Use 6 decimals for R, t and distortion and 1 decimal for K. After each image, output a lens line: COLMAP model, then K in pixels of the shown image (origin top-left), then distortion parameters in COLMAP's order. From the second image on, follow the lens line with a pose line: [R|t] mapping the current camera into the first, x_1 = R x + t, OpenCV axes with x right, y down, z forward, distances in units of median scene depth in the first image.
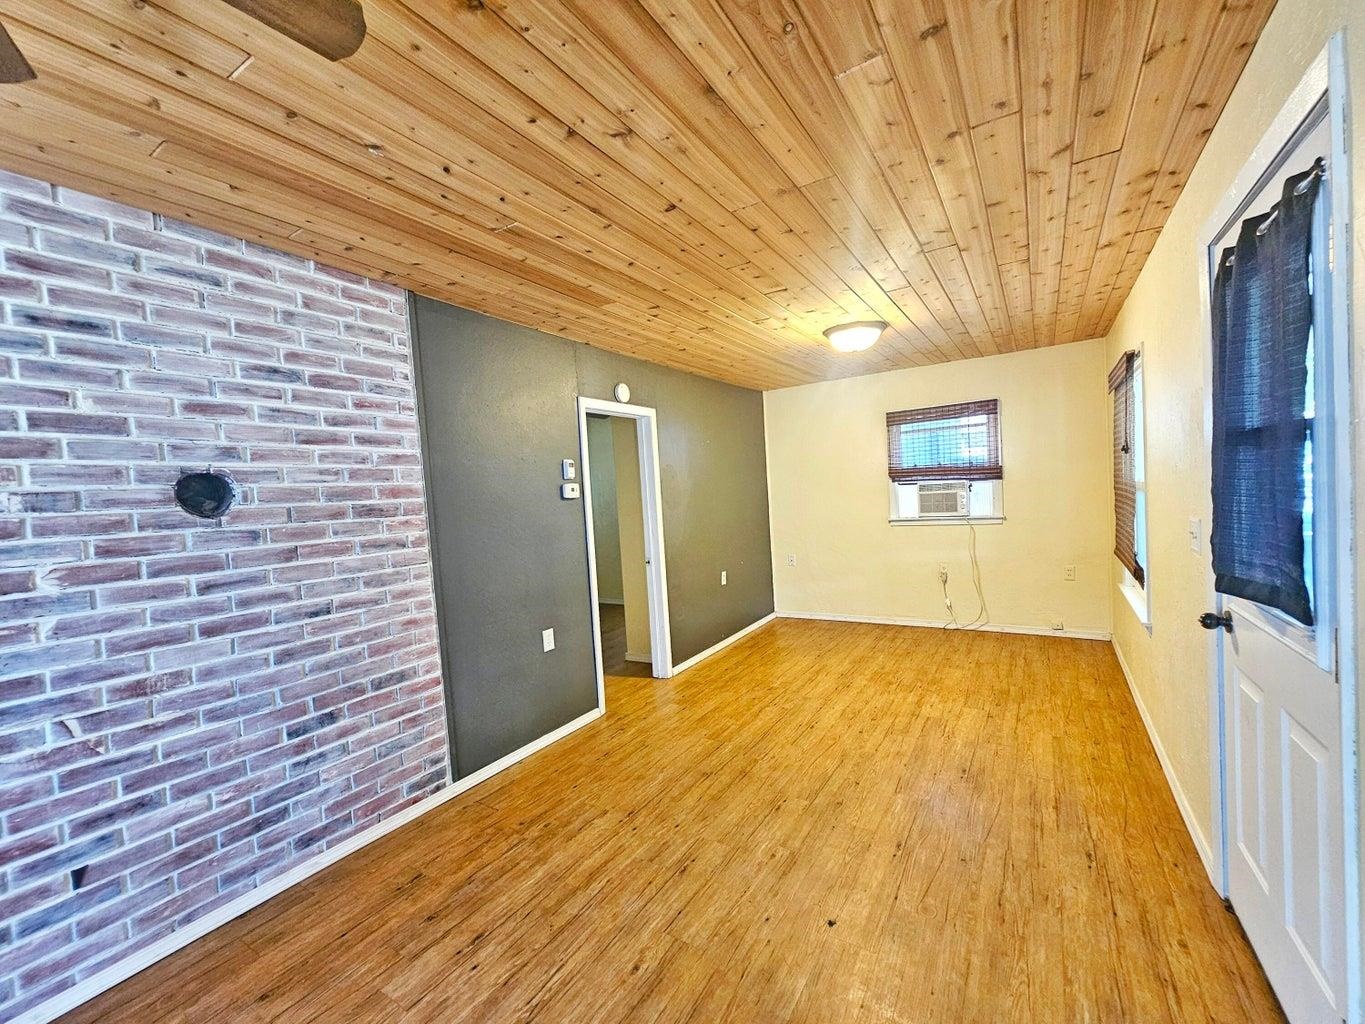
lens RADIAL K [[559.0, 0, 686.3], [0, 559.0, 512.3], [0, 0, 1]] dist [-0.001547, 0.004567]
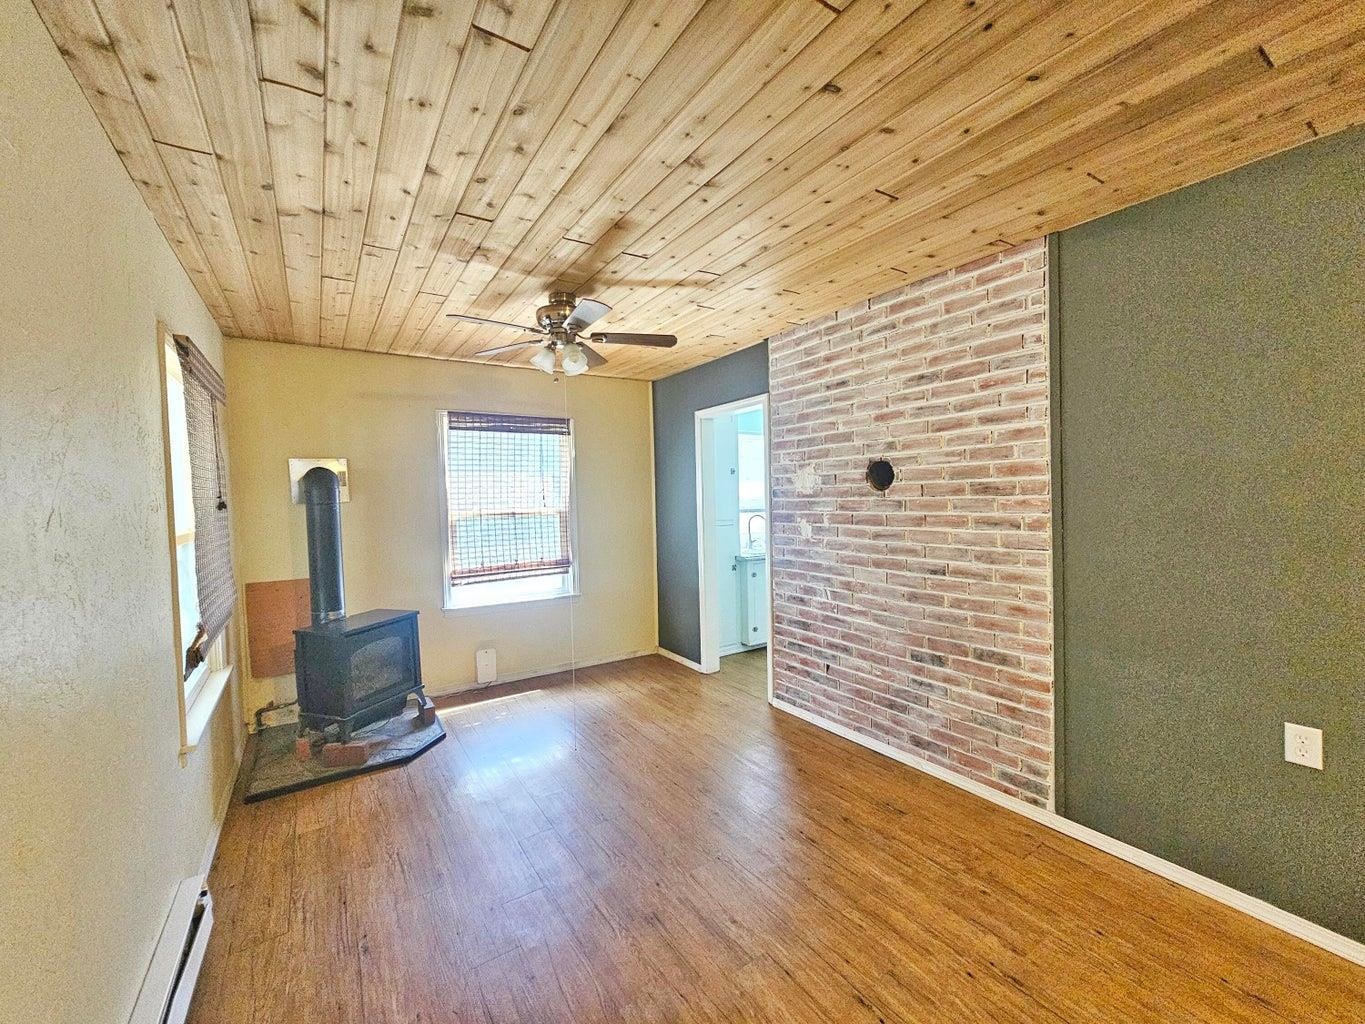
lens RADIAL K [[559.0, 0, 686.3], [0, 559.0, 512.3], [0, 0, 1]] dist [-0.001547, 0.004567]
pose [[-0.403162, 0.091593, -0.910533, 0.643013], [0.019180, 0.995606, 0.091659, -0.069225], [0.914928, 0.019489, -0.403147, 0.981389]]
